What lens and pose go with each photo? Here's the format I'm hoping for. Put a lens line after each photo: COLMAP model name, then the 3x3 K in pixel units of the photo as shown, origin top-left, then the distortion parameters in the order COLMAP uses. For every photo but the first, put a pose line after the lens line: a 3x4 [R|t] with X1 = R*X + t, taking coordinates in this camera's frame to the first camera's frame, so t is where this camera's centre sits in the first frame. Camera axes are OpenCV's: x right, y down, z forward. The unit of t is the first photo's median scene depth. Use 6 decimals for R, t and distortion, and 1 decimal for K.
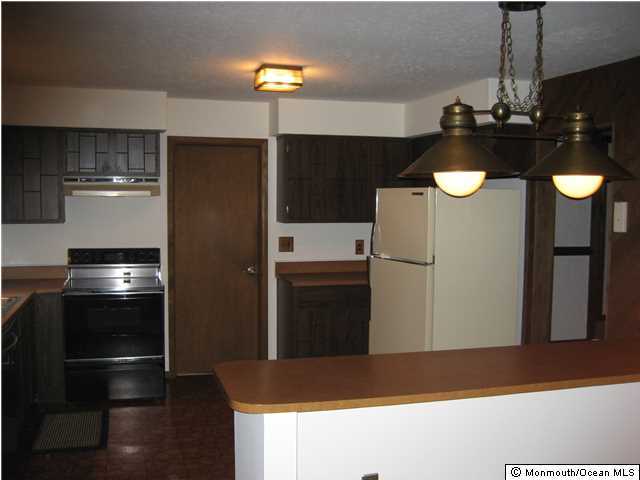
lens RADIAL K [[670.8, 0, 320.0], [0, 670.8, 240.0], [0, 0, 1]] dist [-0.072182, -0.001454]
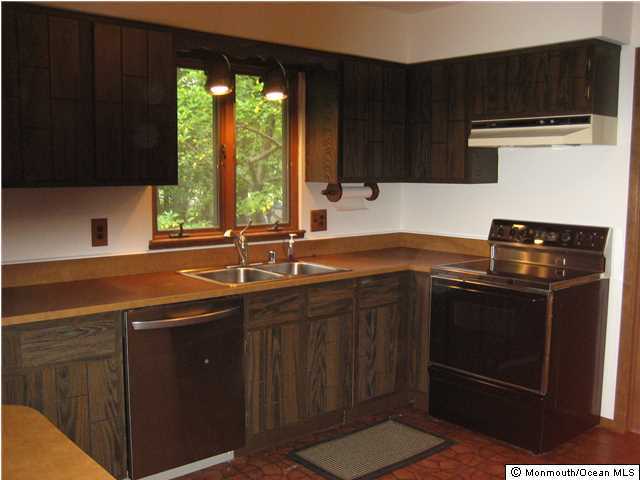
lens RADIAL K [[670.8, 0, 320.0], [0, 670.8, 240.0], [0, 0, 1]] dist [-0.072182, -0.001454]
pose [[0.396435, 0.087024, -0.913929, 0.238938], [-0.049498, 0.996075, 0.073375, -0.008801], [0.916728, 0.016149, 0.399186, 0.517222]]
